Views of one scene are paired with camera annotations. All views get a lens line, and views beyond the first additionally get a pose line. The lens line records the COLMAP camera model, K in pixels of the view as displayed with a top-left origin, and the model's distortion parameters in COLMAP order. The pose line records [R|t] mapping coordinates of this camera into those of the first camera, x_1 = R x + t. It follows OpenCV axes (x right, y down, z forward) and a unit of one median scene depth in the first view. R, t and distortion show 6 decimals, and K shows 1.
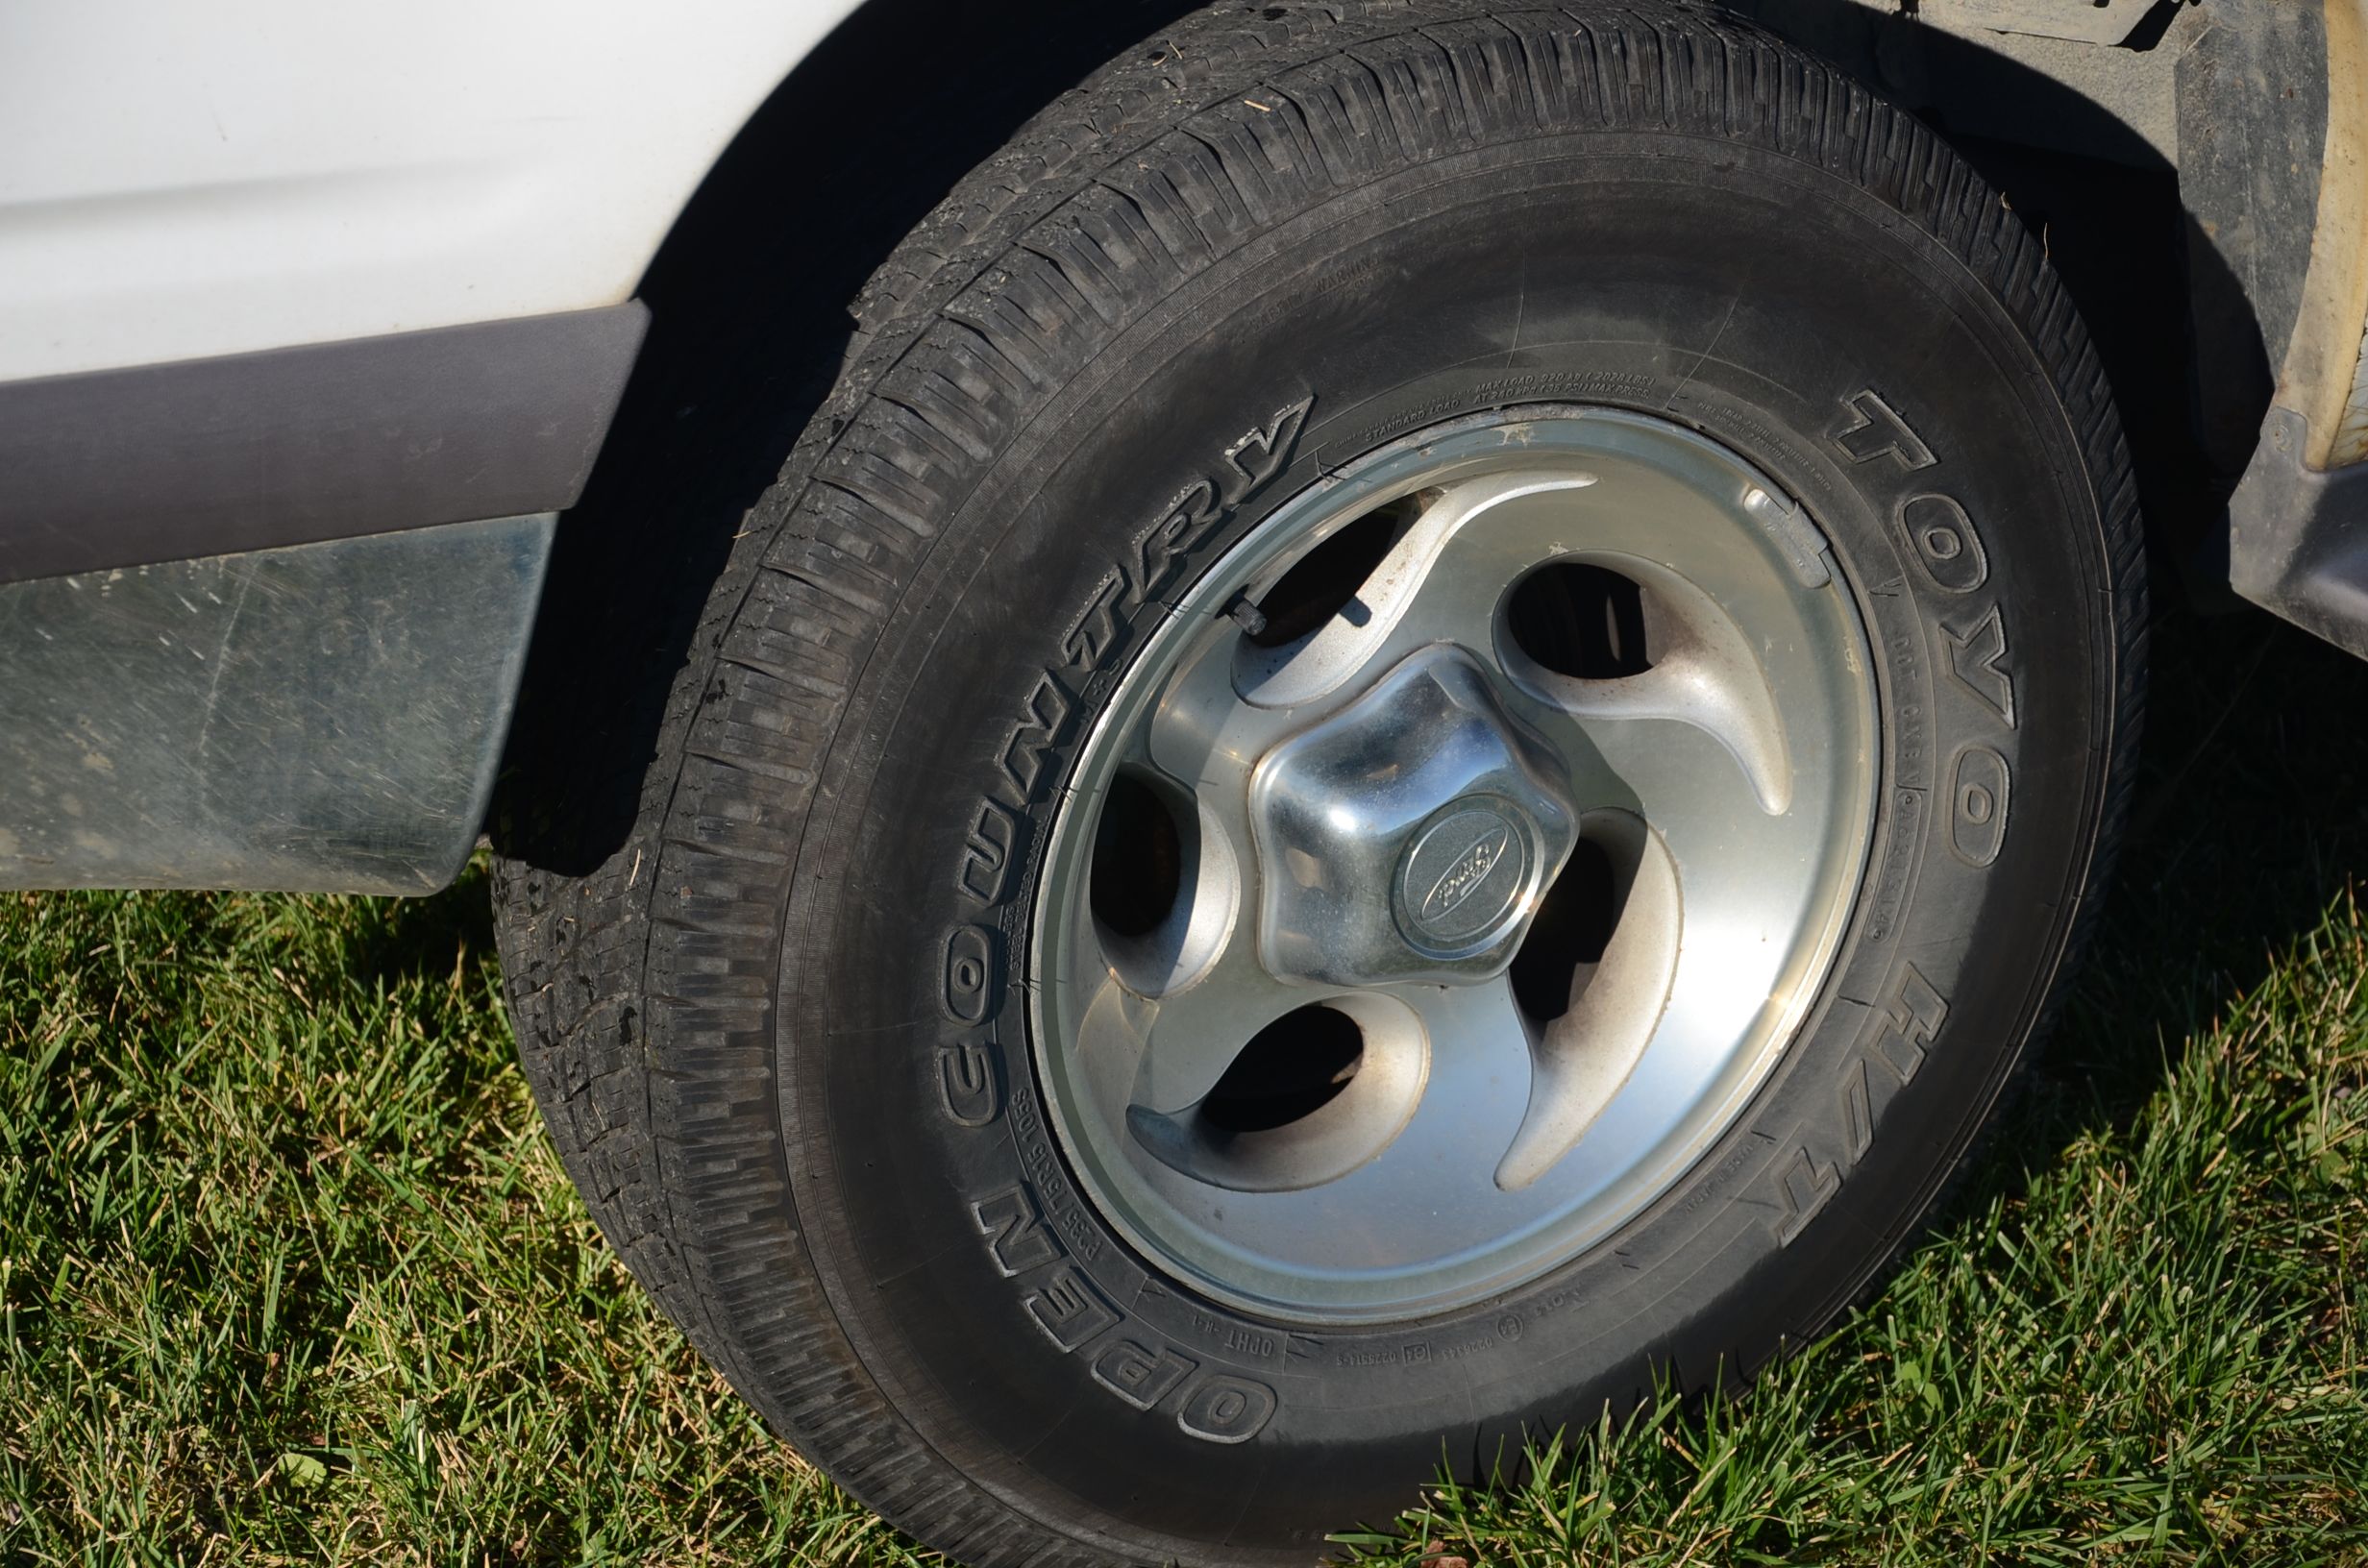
lens RADIAL K [[6115.4, 0, 1179.6], [0, 6115.4, 784.5], [0, 0, 1]] dist [0.693332, 0.000000]
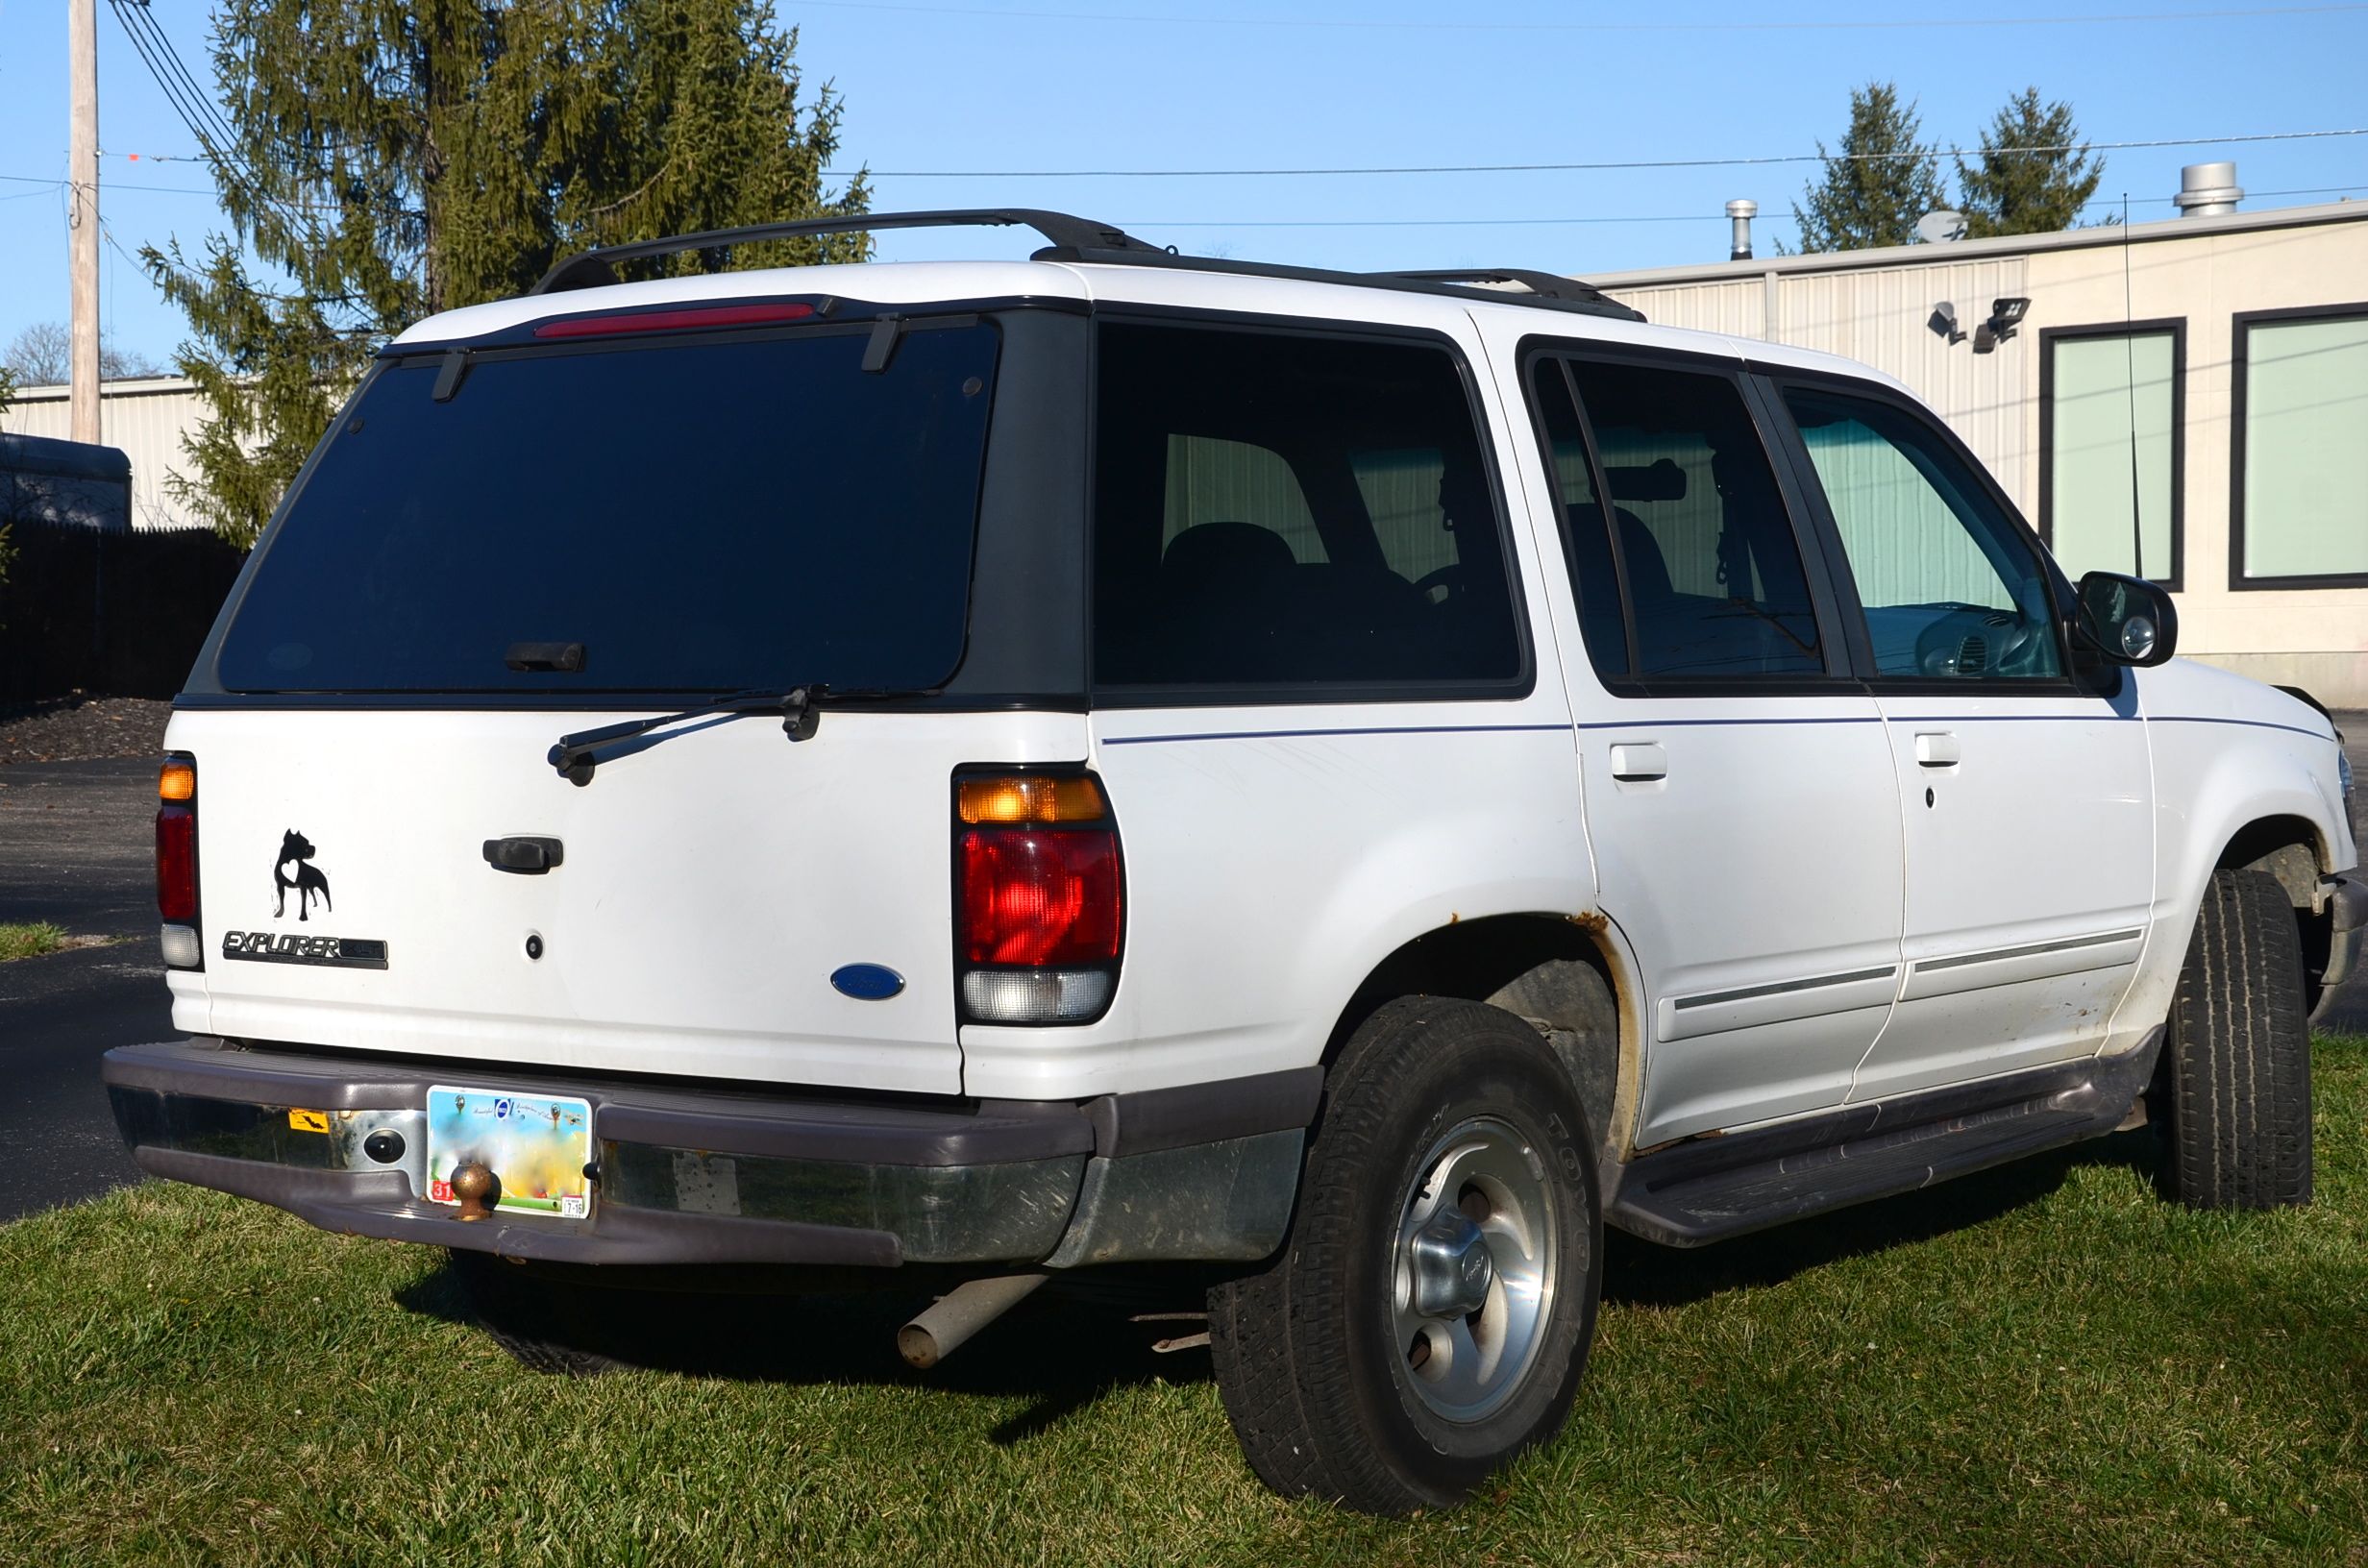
lens RADIAL K [[3483.4, 0, 1184.6], [0, 3483.4, 777.7], [0, 0, 1]] dist [0.190819, 0.000000]
pose [[0.921050, -0.049777, 0.386251, -0.841913], [0.191274, 0.921752, -0.337323, 0.391084], [-0.339237, 0.384571, 0.858501, -0.681692]]
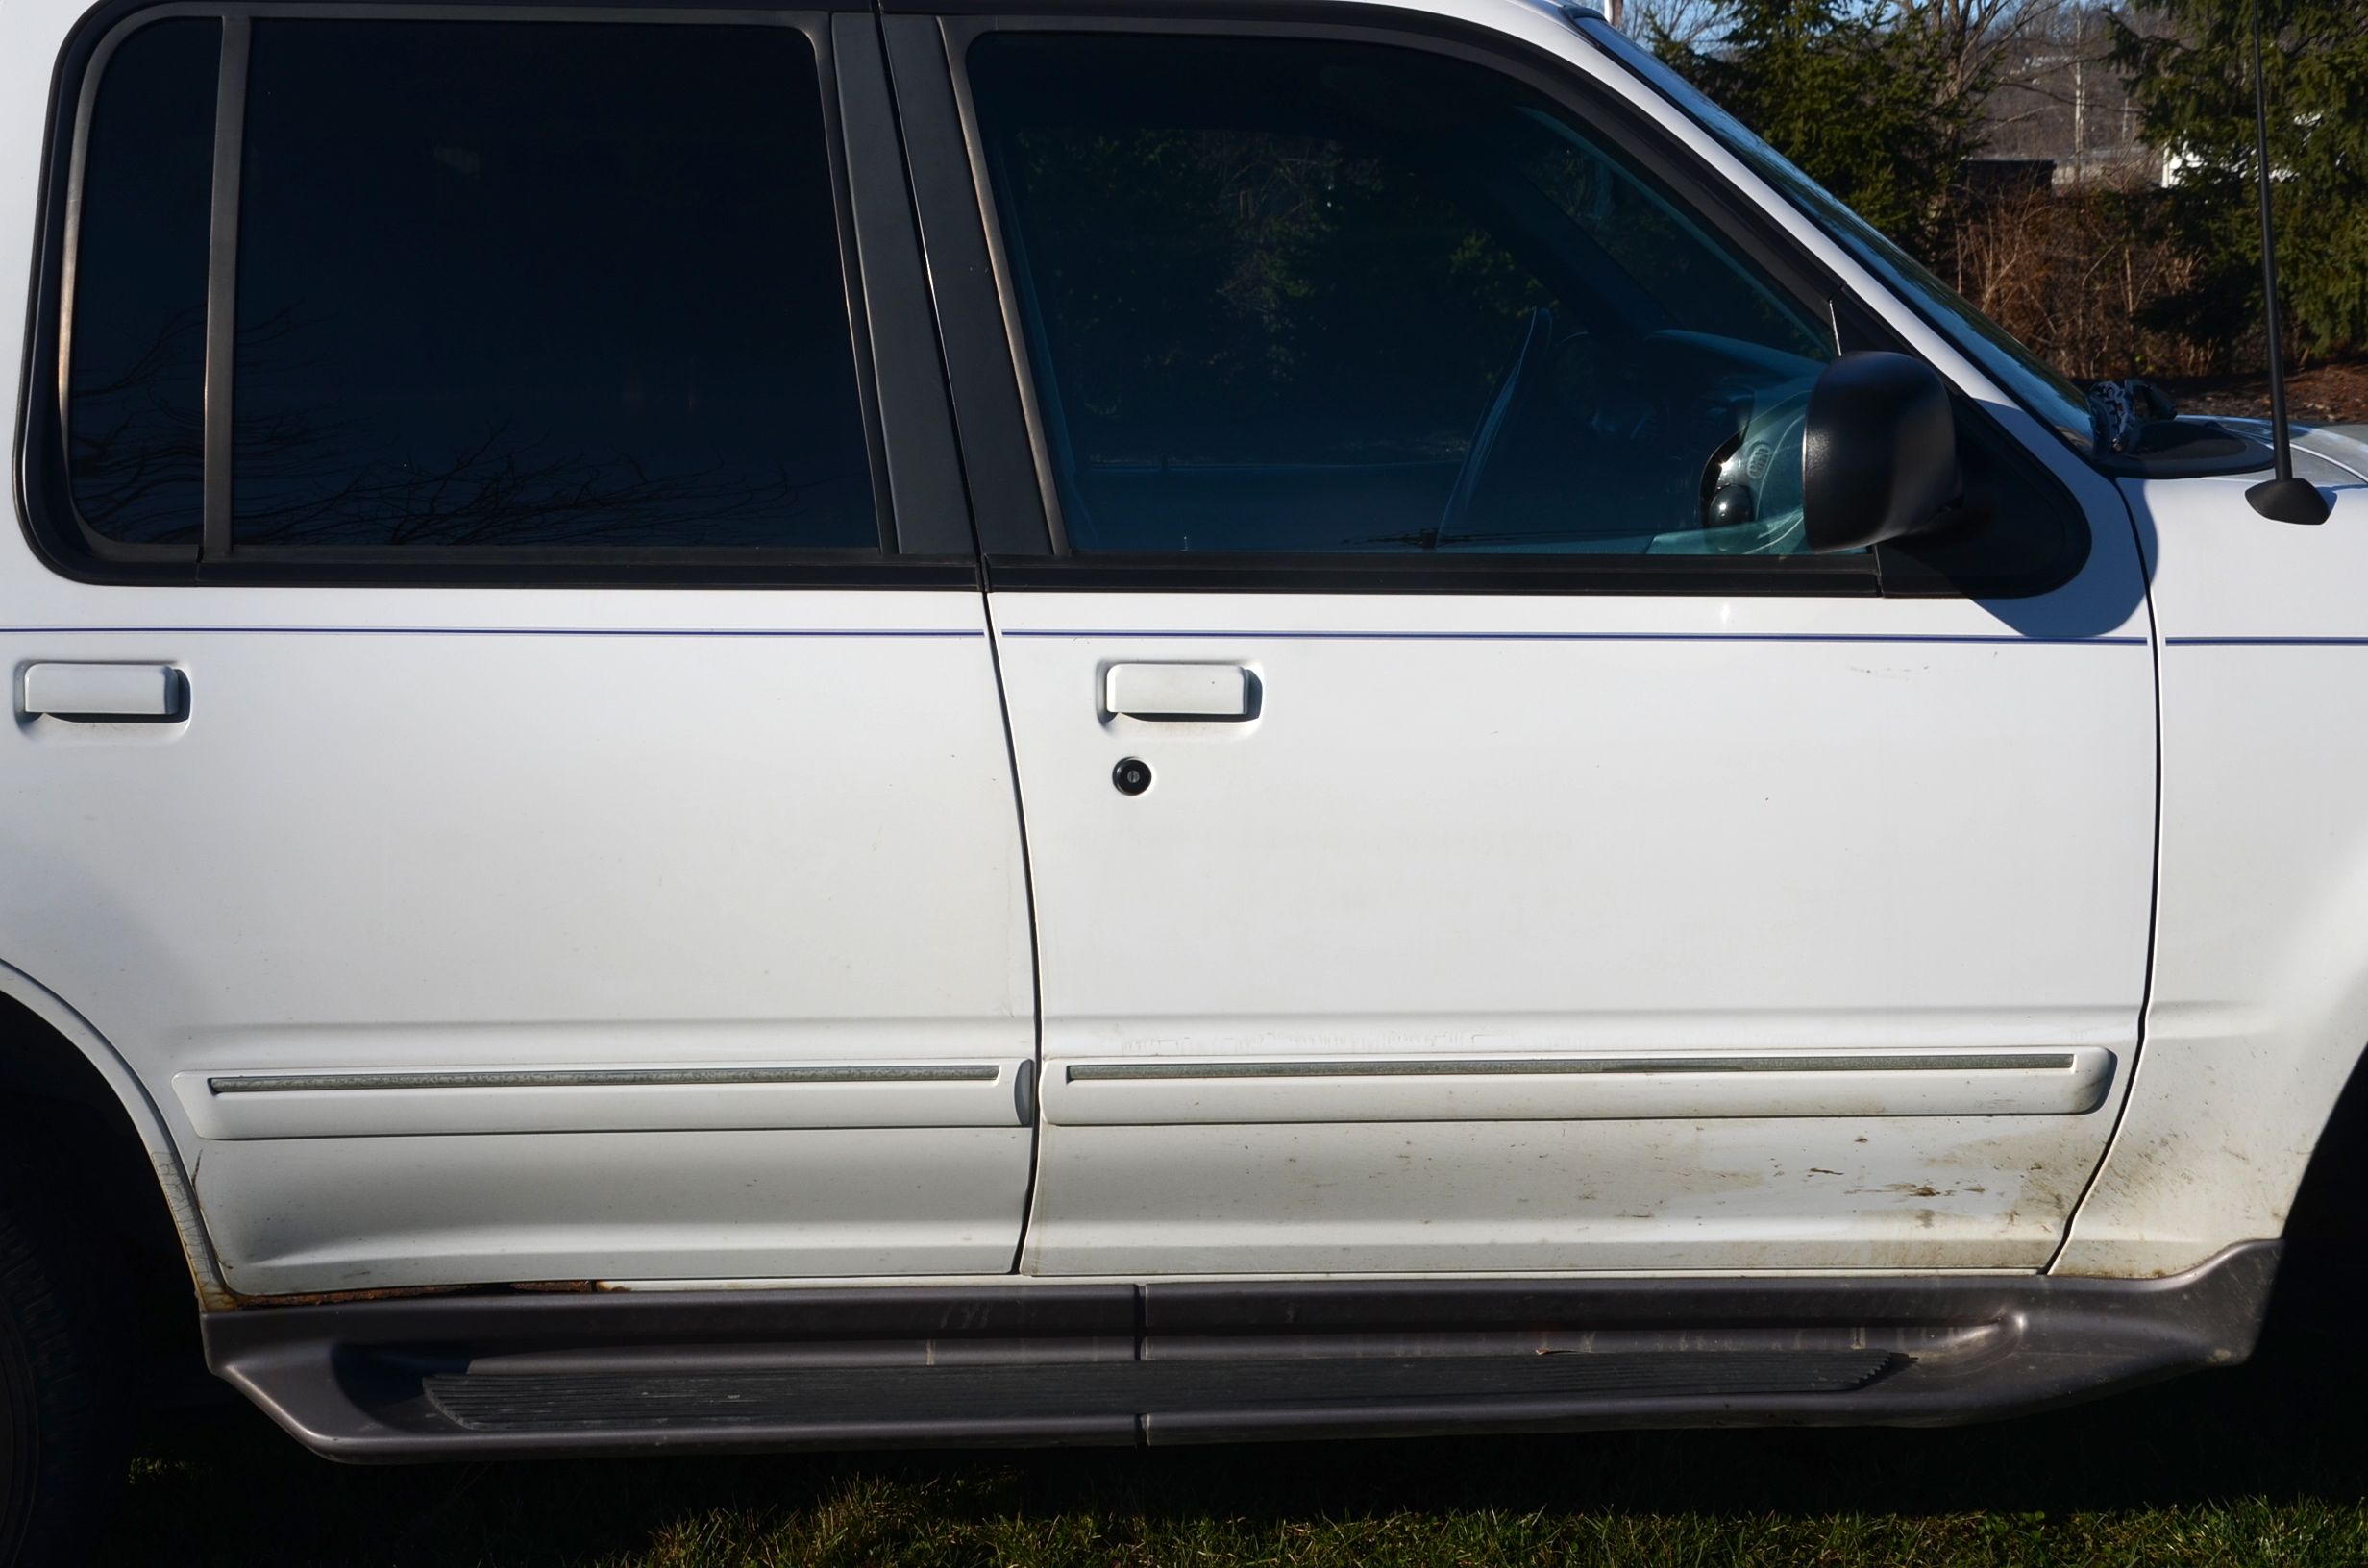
lens RADIAL K [[3297.9, 0, 1124.5], [0, 3297.9, 714.4], [0, 0, 1]] dist [0.100384, 0.000000]
pose [[0.898891, 0.032490, -0.436966, 1.060013], [-0.155159, 0.956233, -0.248082, -0.012580], [0.409781, 0.290798, 0.864590, 0.106680]]
